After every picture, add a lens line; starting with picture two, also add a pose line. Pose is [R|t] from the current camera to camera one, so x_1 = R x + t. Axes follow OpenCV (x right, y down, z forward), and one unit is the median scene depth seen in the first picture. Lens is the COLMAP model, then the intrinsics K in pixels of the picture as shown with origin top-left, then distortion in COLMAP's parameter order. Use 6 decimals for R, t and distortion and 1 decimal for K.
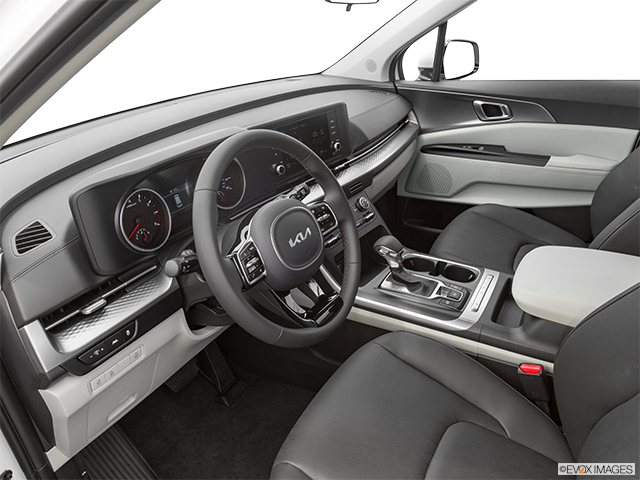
lens RADIAL K [[457.7, 0, 320.0], [0, 457.7, 240.0], [0, 0, 1]] dist [-0.001472, -0.000256]
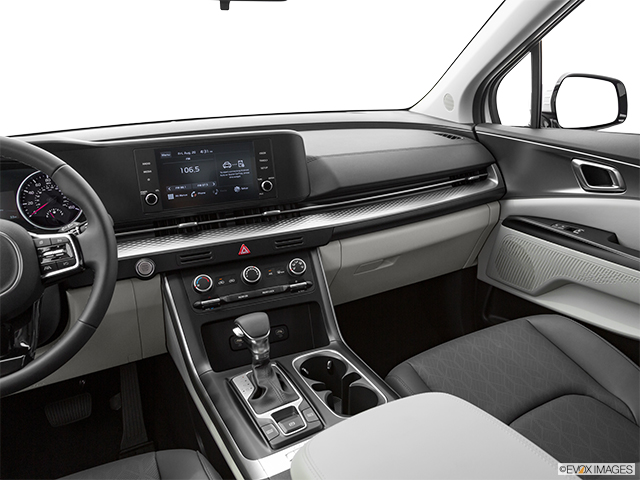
lens RADIAL K [[513.8, 0, 355.3], [0, 513.8, 238.7], [0, 0, 1]] dist [-0.039150, 0.000693]
pose [[0.870986, 0.175880, -0.458748, 0.554685], [-0.233045, 0.969899, -0.070612, -0.088370], [0.432519, 0.168411, 0.885757, 0.304339]]
